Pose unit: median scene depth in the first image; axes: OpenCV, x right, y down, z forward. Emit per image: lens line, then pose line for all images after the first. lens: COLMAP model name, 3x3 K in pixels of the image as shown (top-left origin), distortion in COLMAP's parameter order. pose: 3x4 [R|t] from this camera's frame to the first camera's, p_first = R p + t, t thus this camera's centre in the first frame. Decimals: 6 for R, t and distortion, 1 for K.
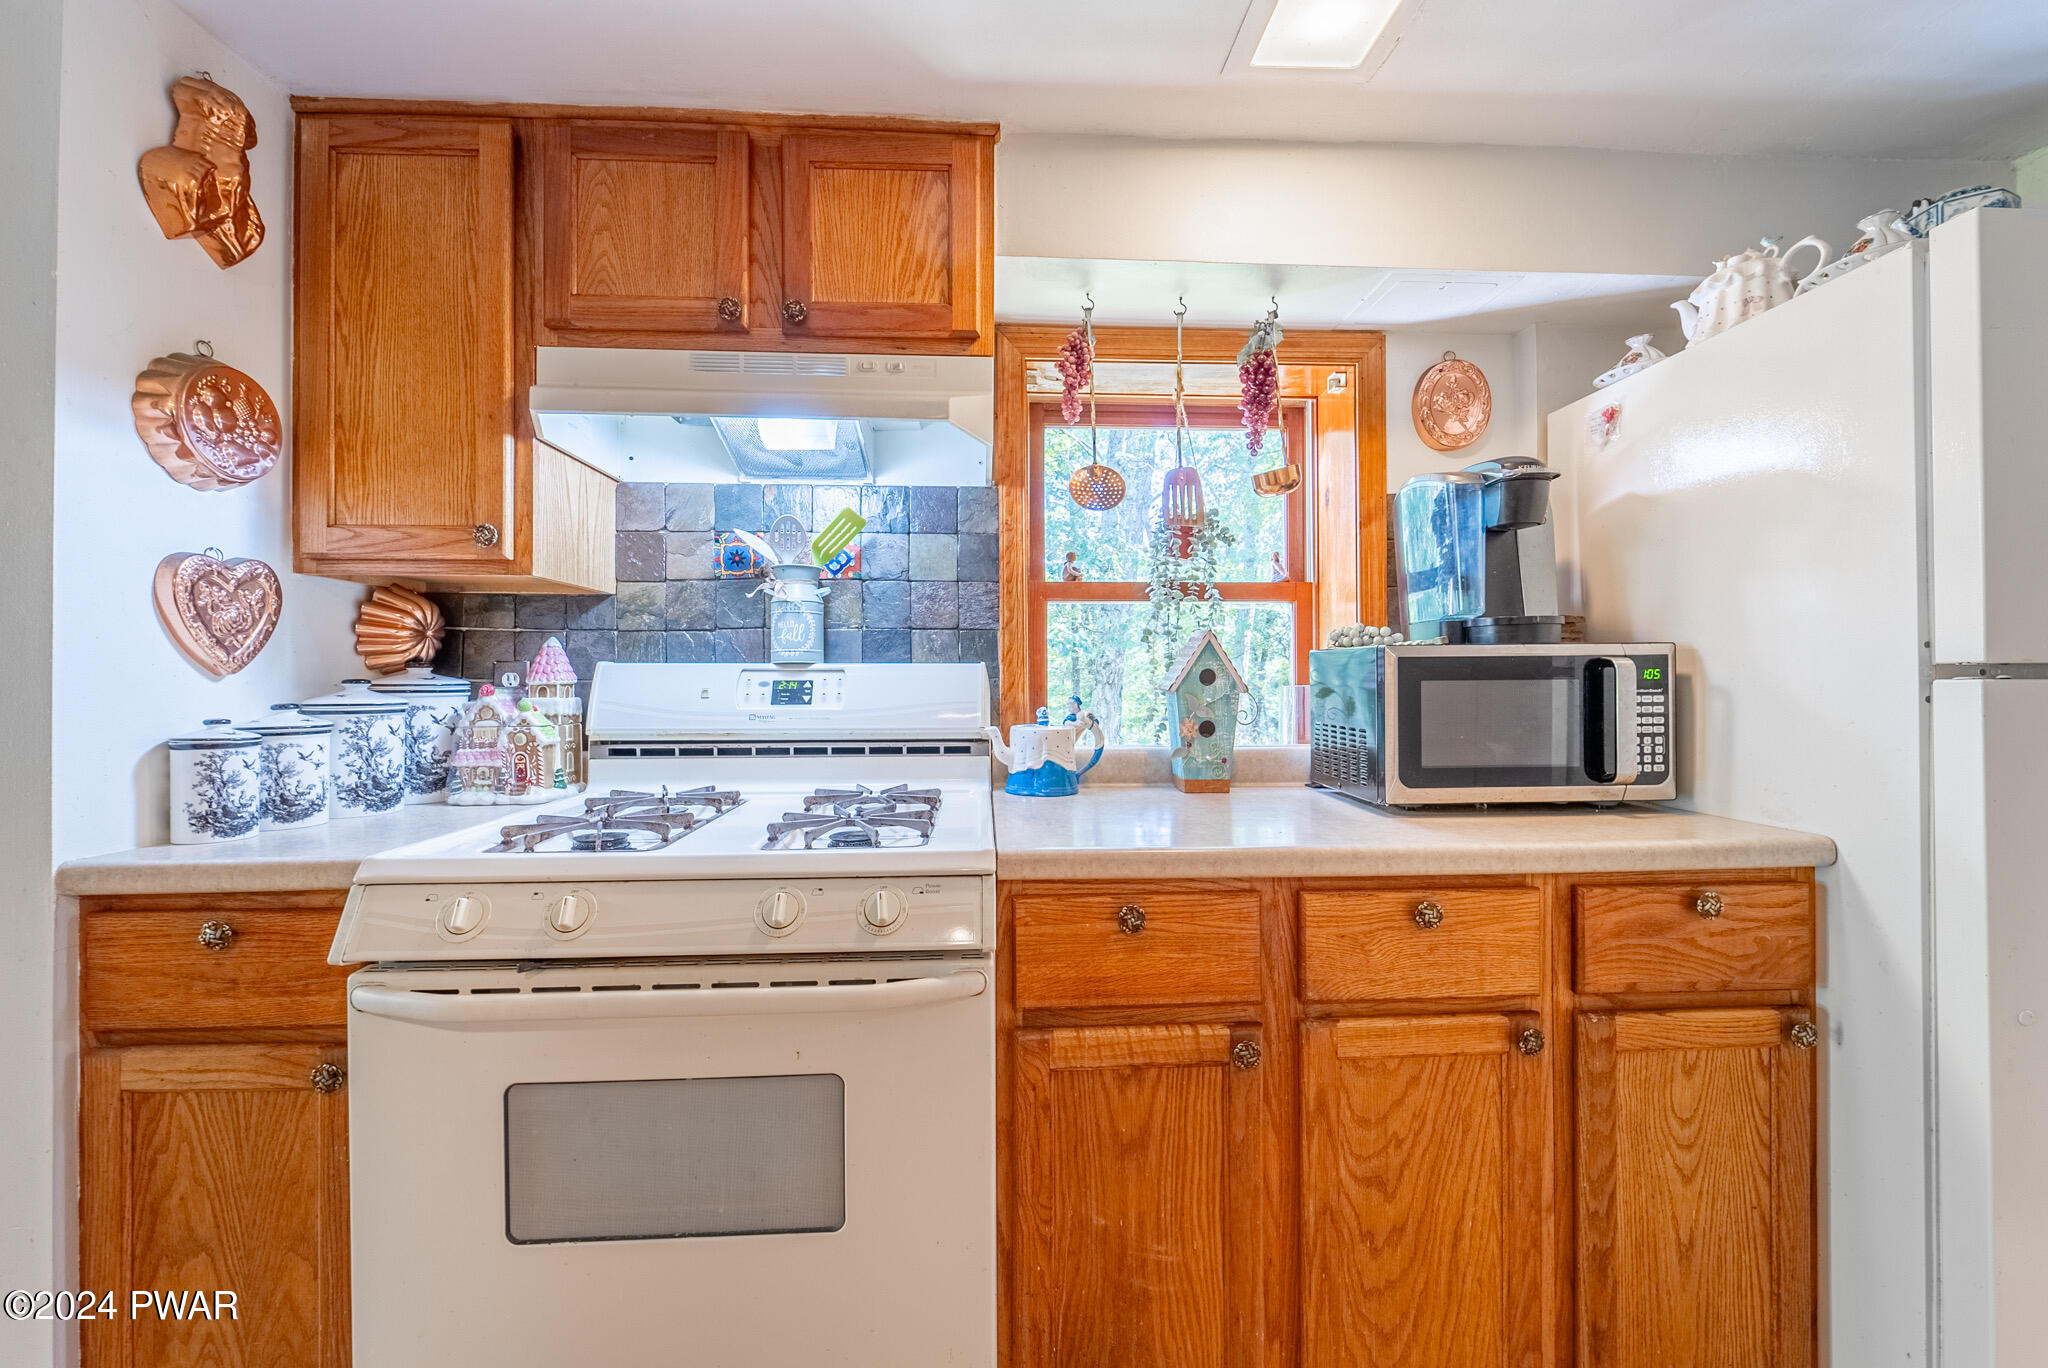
lens RADIAL K [[816.7, 0, 1025.5], [0, 816.7, 676.7], [0, 0, 1]] dist [0.002207, -0.000115]
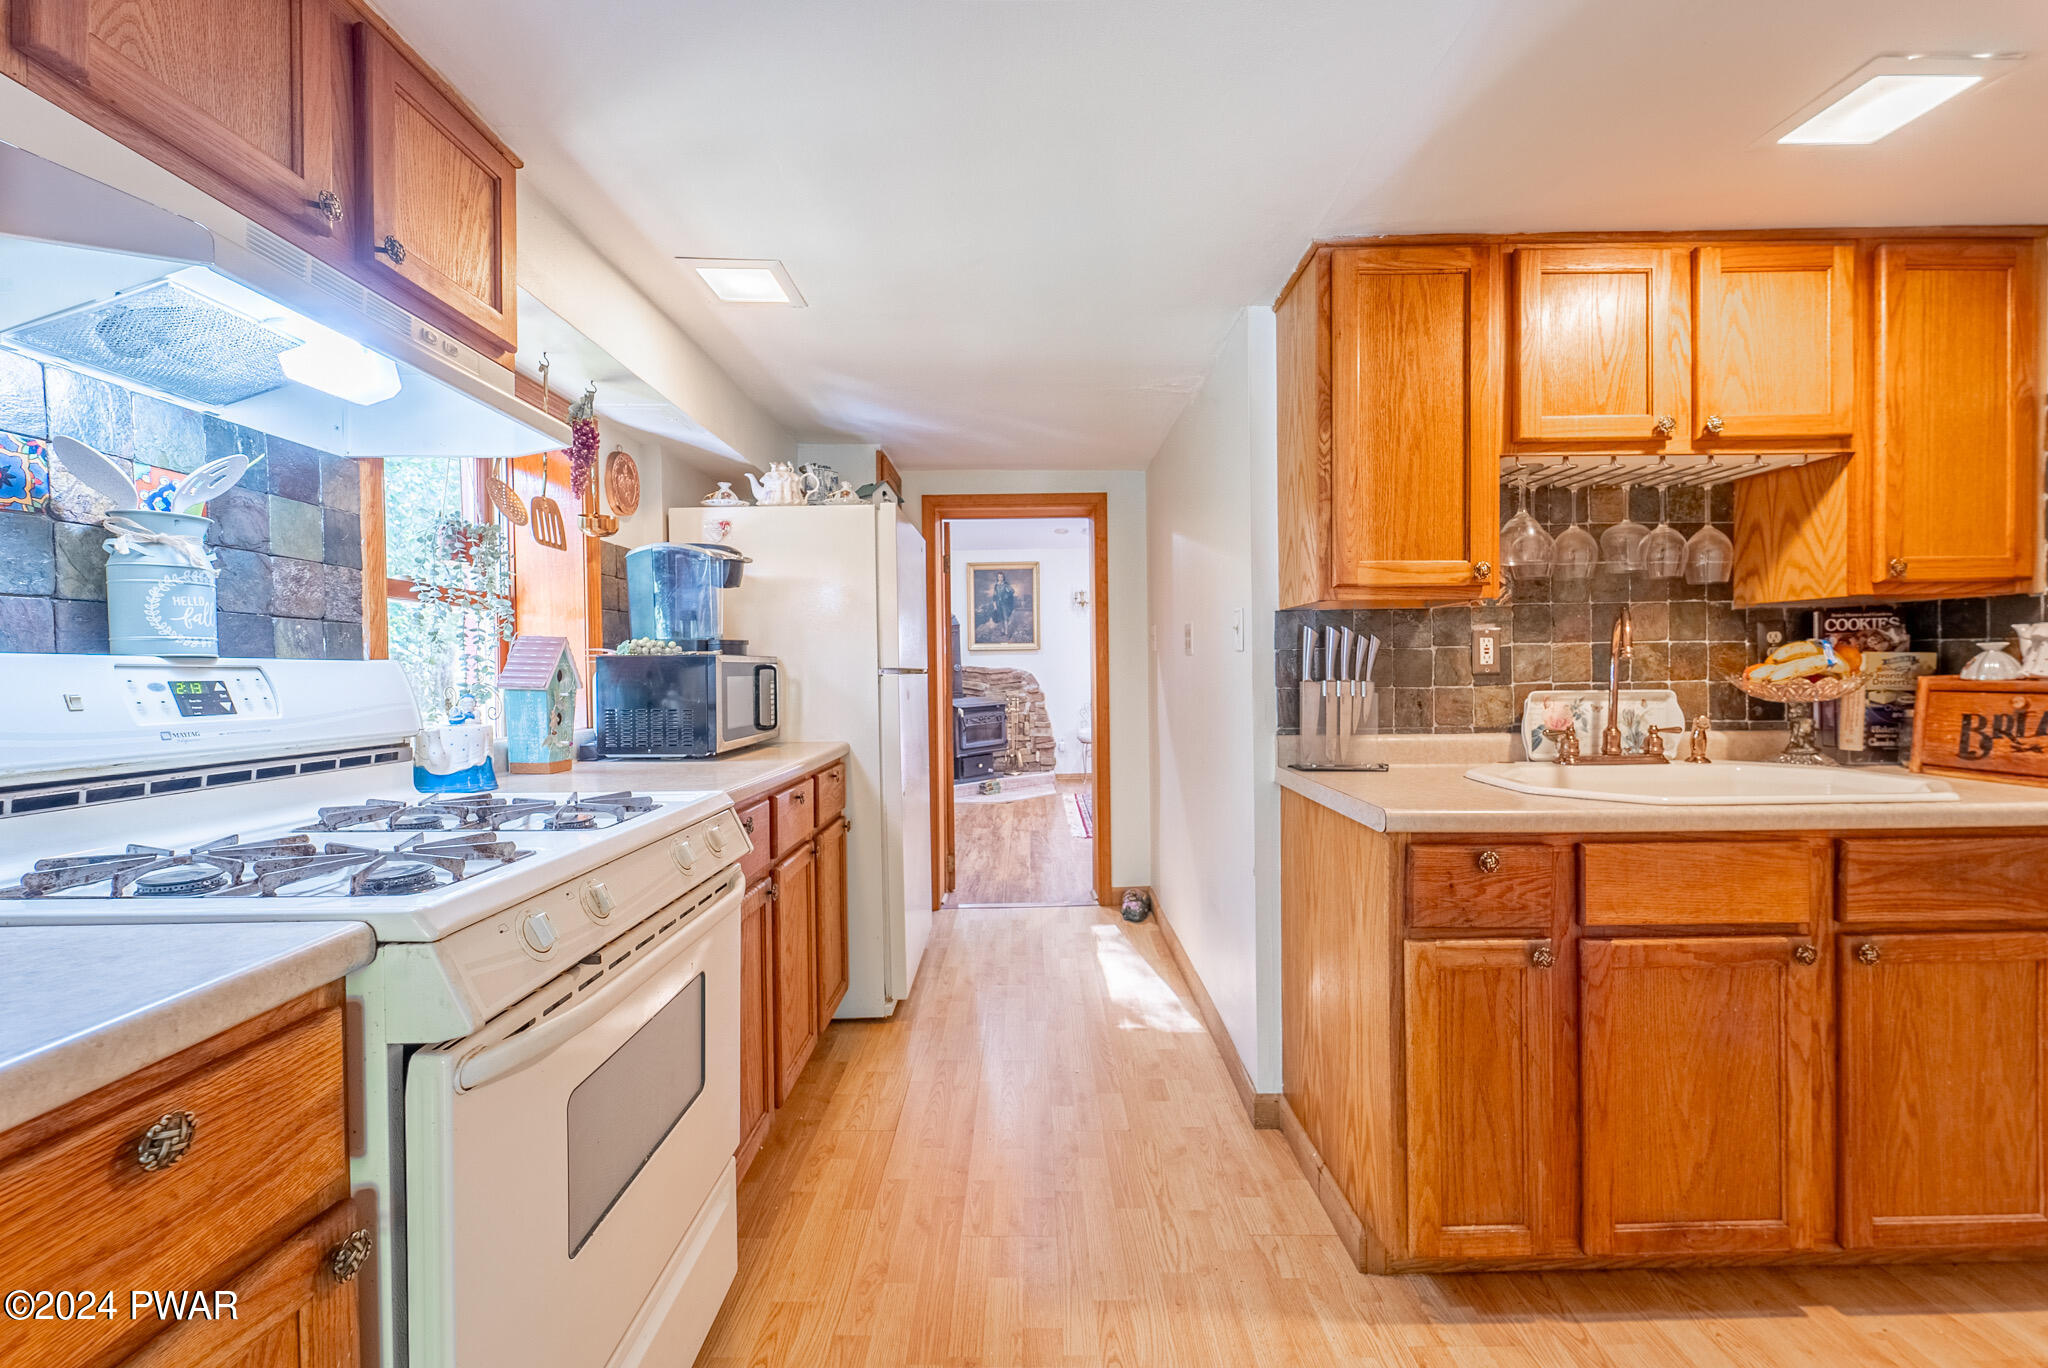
lens RADIAL K [[816.7, 0, 1028.7], [0, 816.7, 682.0], [0, 0, 1]] dist [0.002207, -0.000115]
pose [[0.053661, -0.007183, 0.998533, -0.957936], [0.009584, 0.999932, 0.006678, 0.007358], [-0.998513, 0.009212, 0.053726, 0.248801]]
